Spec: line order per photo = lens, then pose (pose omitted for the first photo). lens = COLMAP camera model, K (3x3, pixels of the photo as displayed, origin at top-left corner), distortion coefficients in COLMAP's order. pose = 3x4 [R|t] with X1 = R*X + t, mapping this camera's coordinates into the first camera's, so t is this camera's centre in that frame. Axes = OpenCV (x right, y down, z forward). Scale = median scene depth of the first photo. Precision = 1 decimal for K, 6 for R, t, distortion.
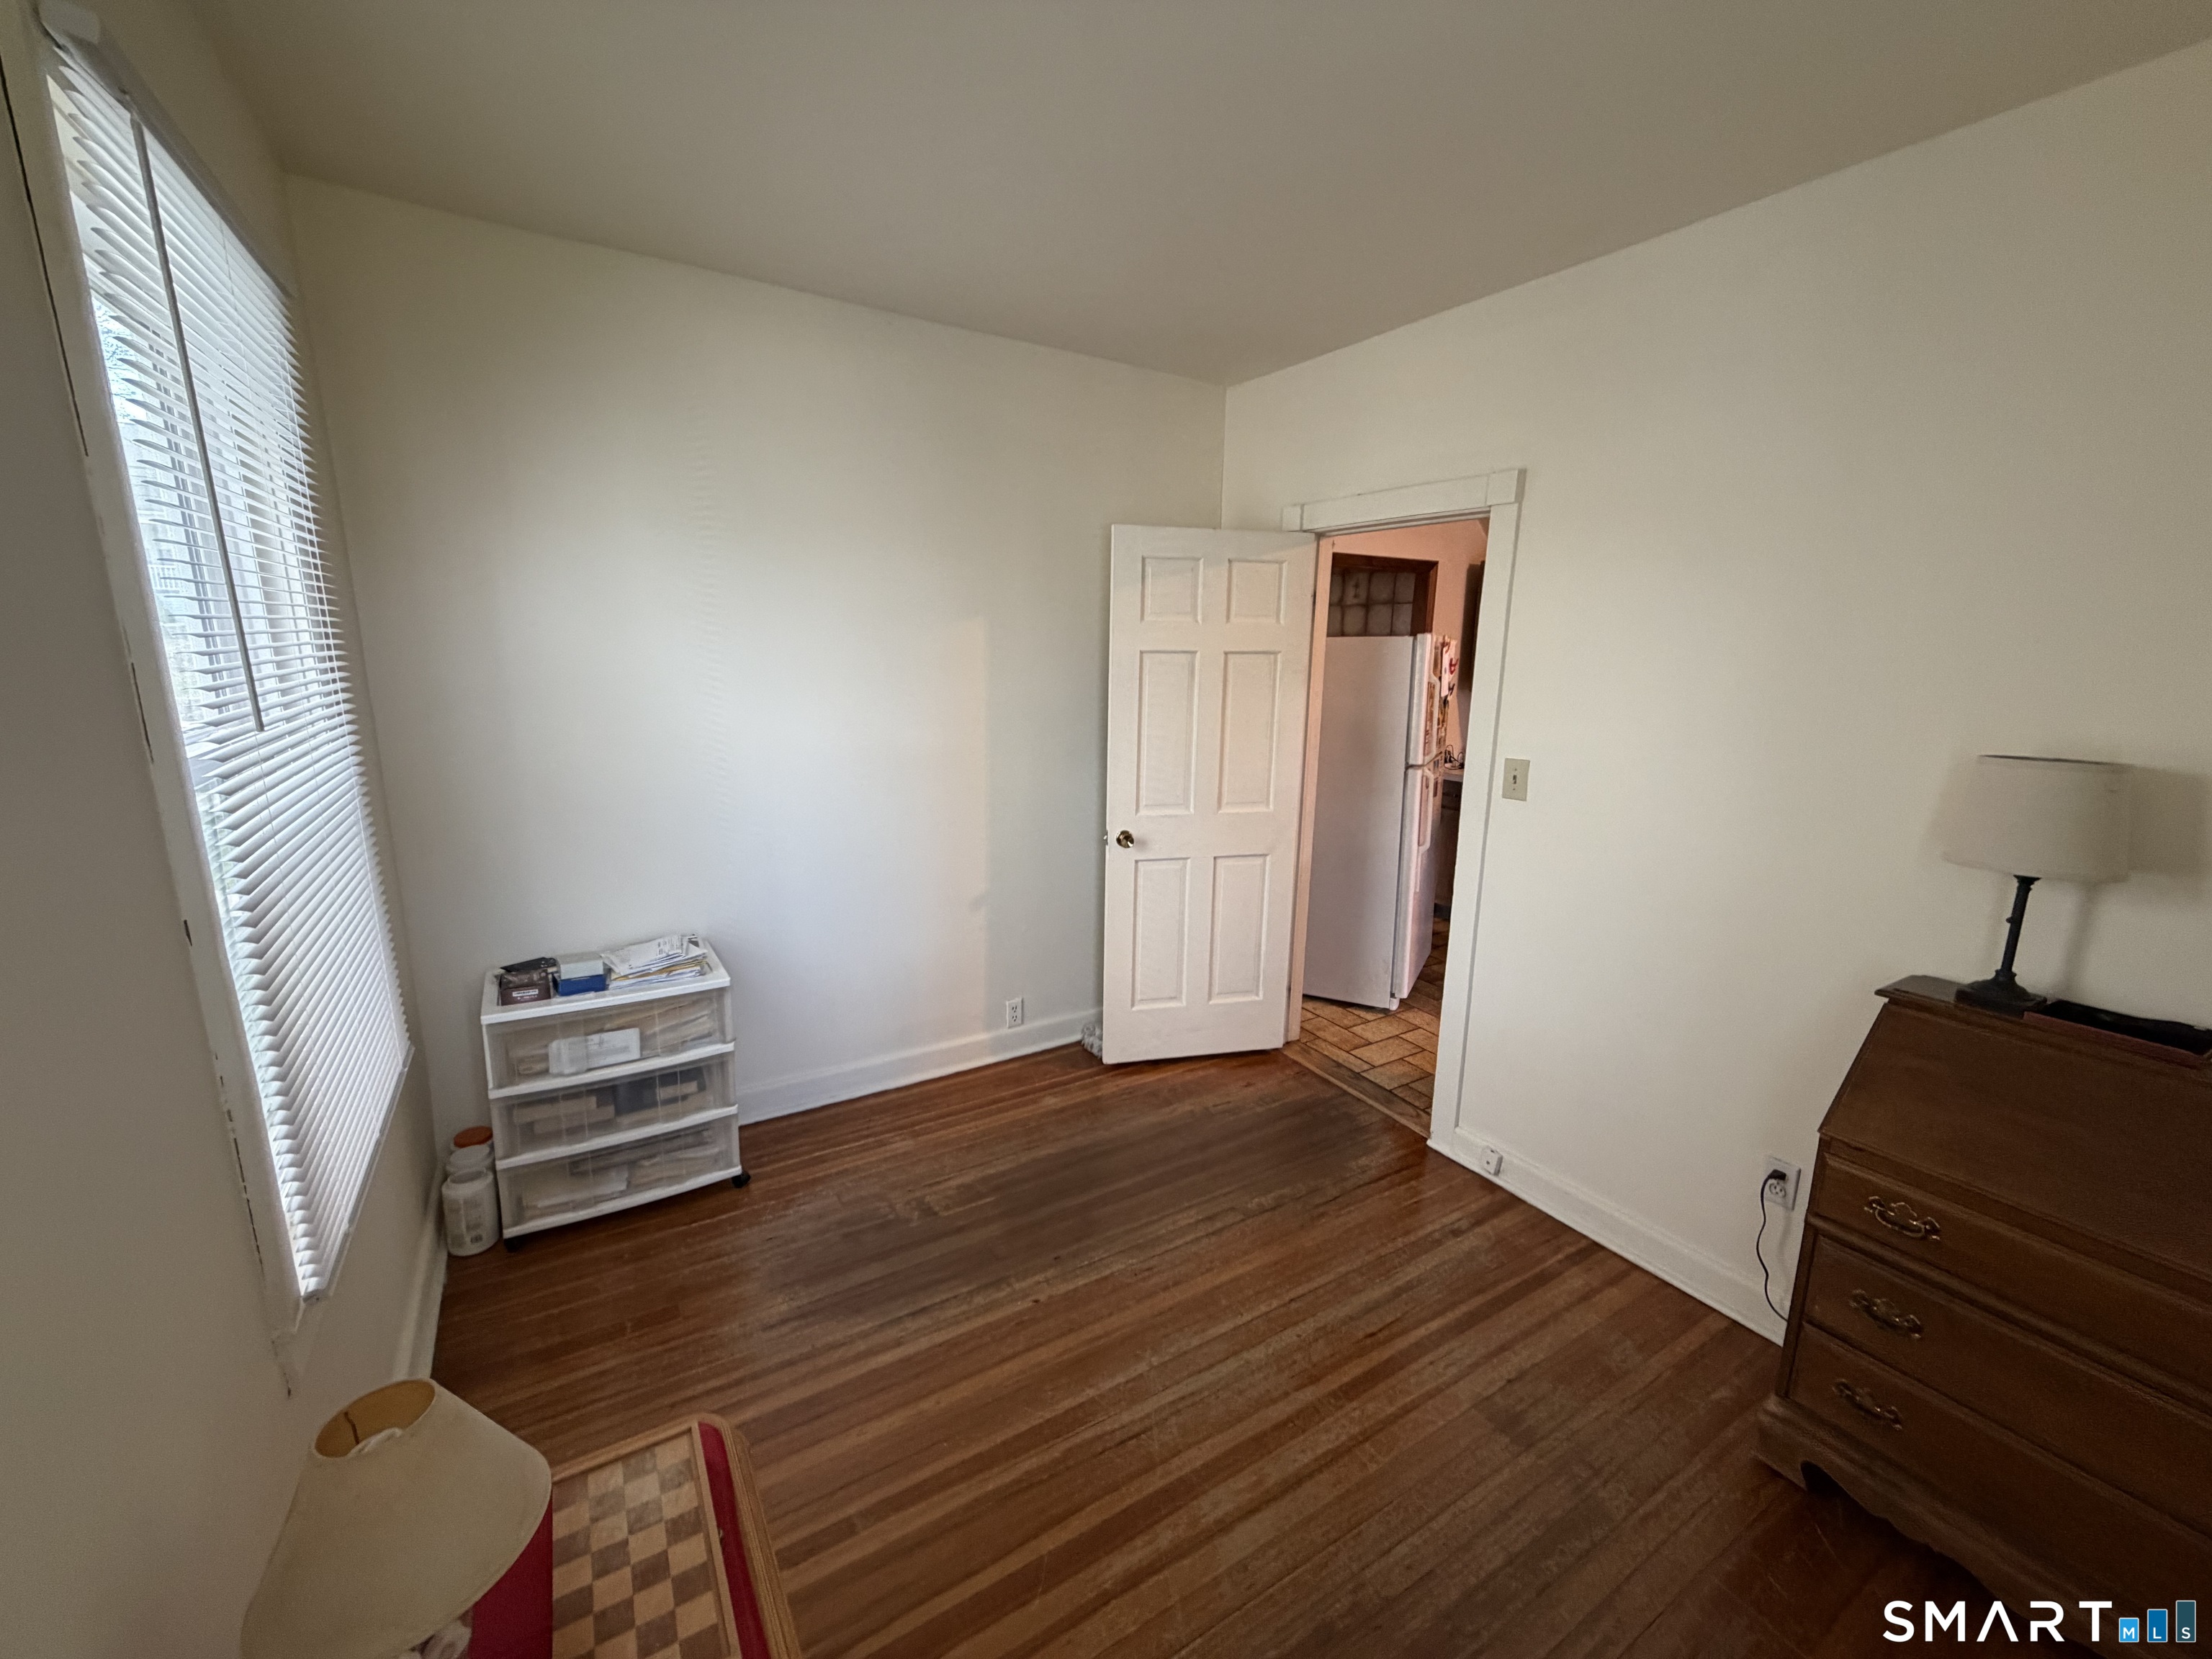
lens RADIAL K [[885.6, 0, 1114.5], [0, 885.6, 826.7], [0, 0, 1]] dist [0.002573, -0.000345]
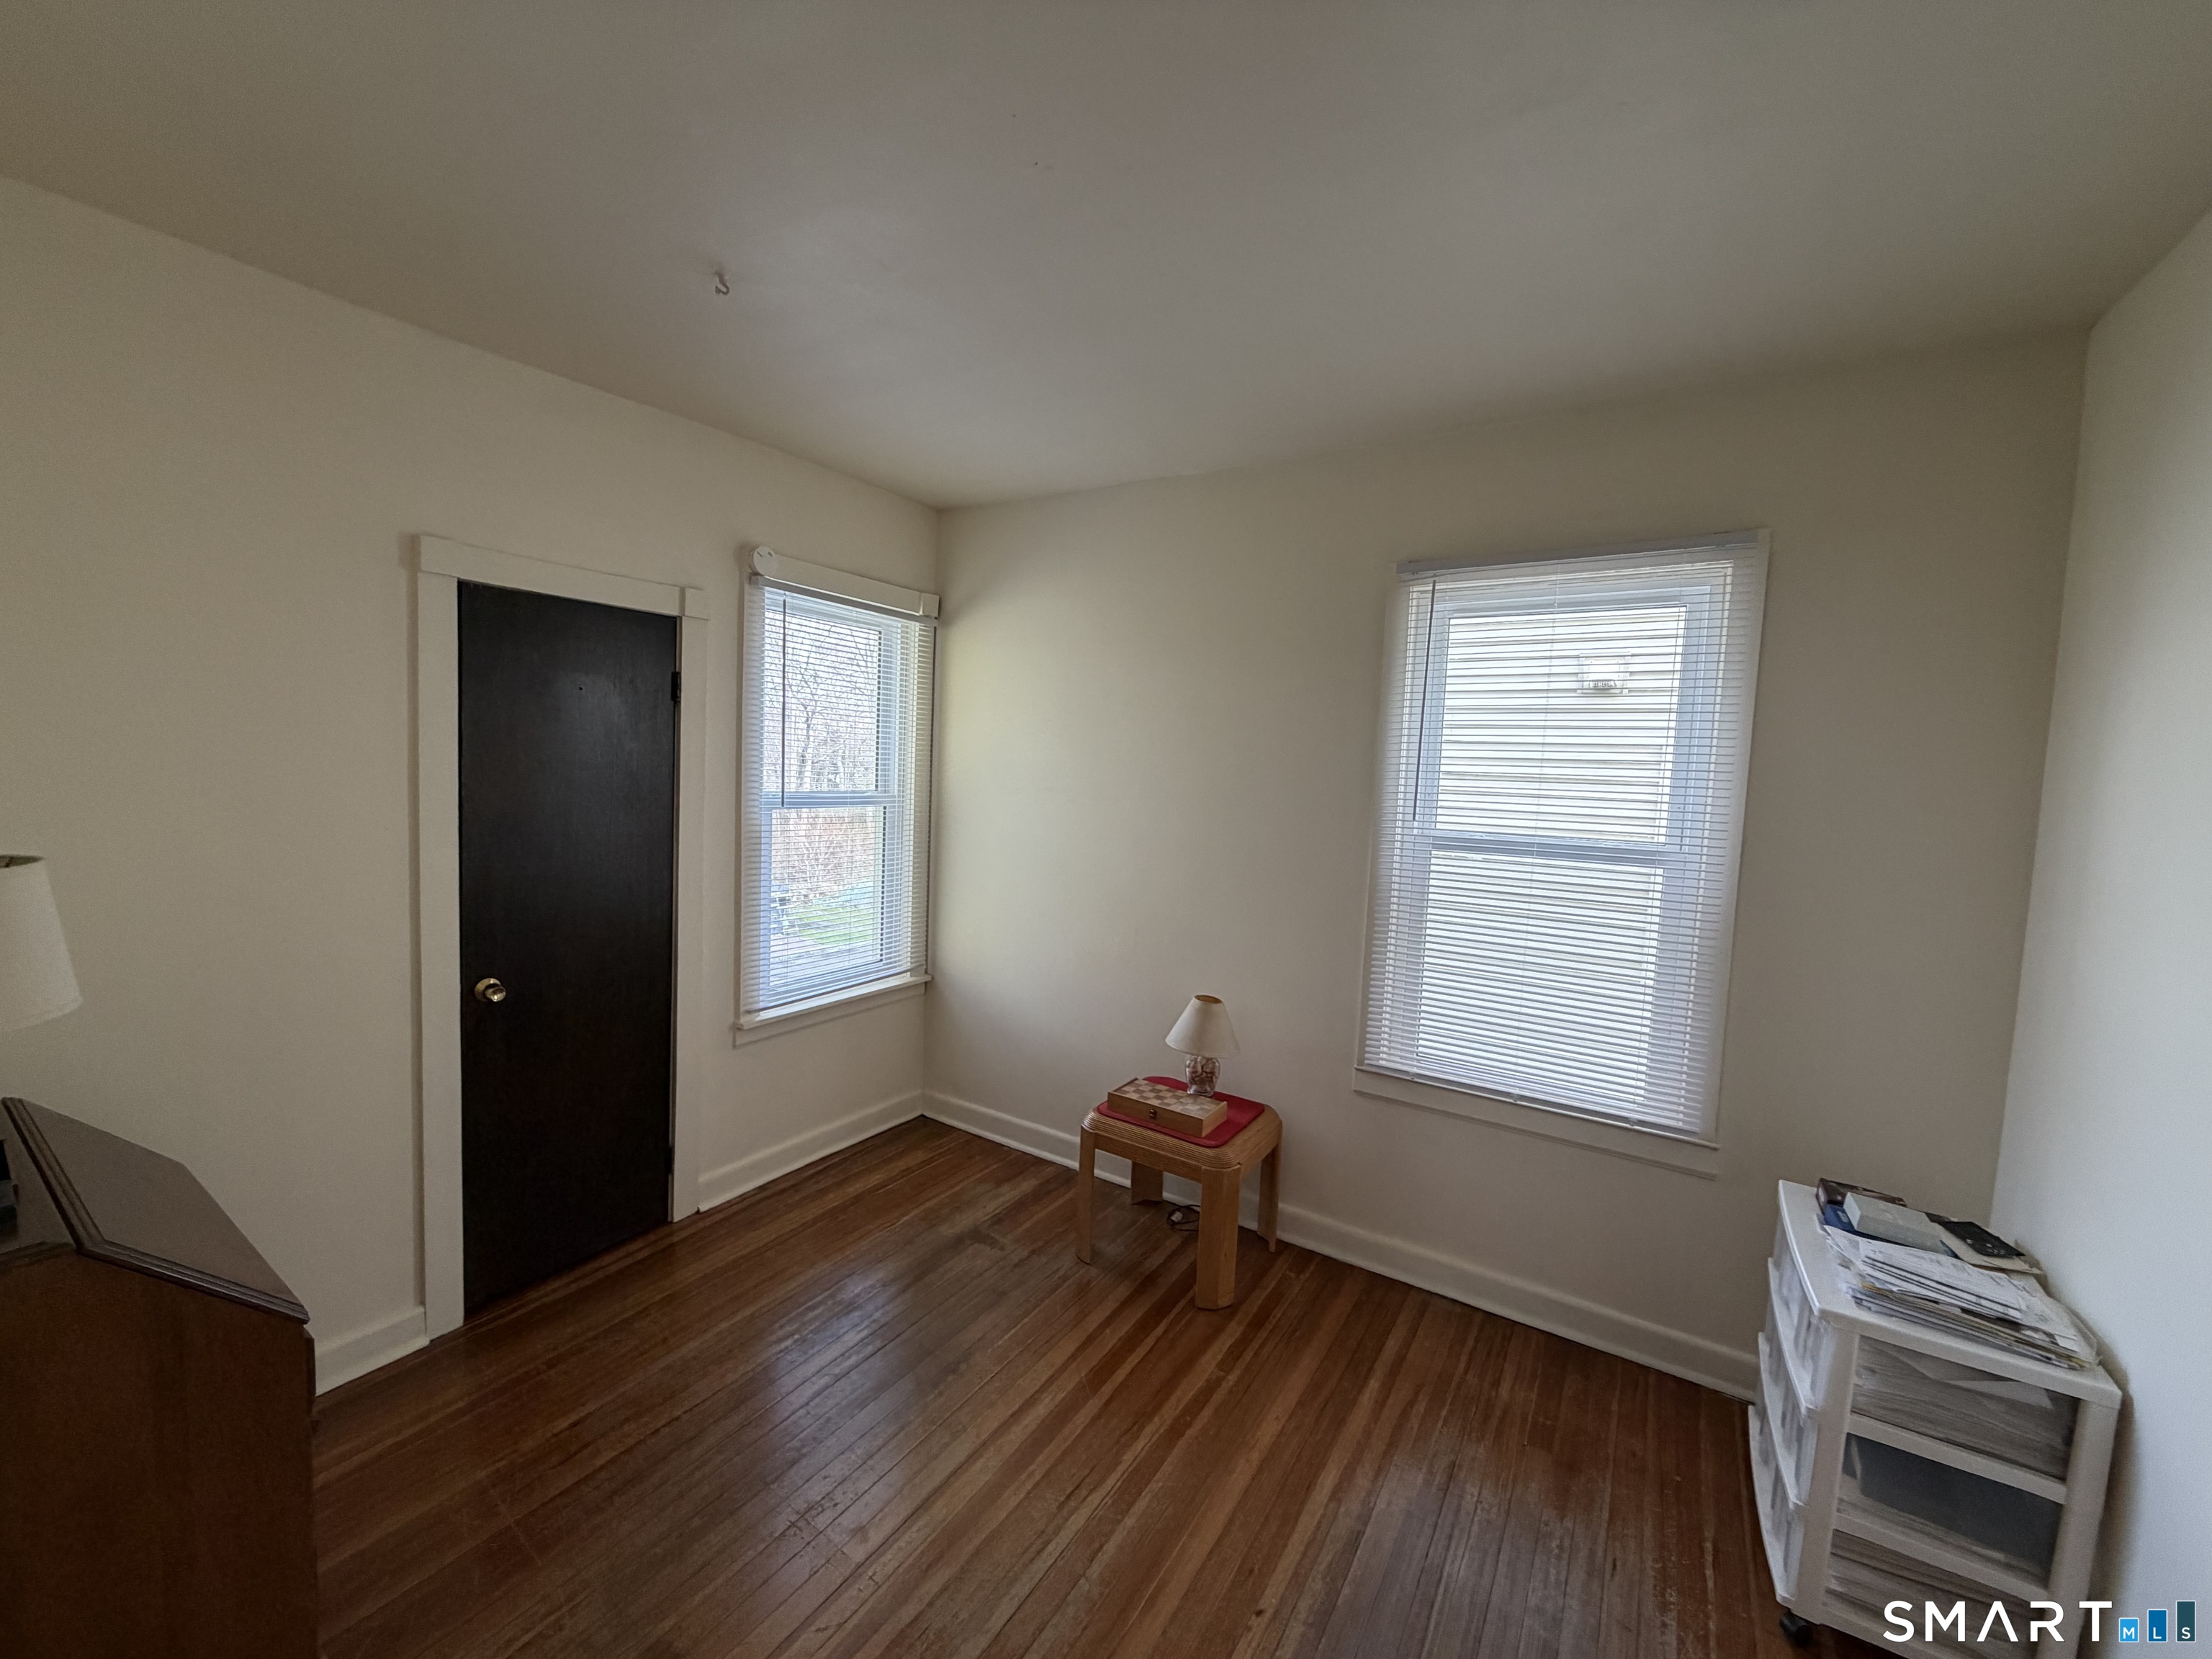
lens RADIAL K [[885.6, 0, 1105.5], [0, 885.6, 839.7], [0, 0, 1]] dist [0.002573, -0.000345]
pose [[-0.907740, -0.031350, -0.418360, 0.442551], [-0.150493, 0.955169, 0.254958, -0.332680], [0.391612, 0.294396, -0.871763, 1.671086]]
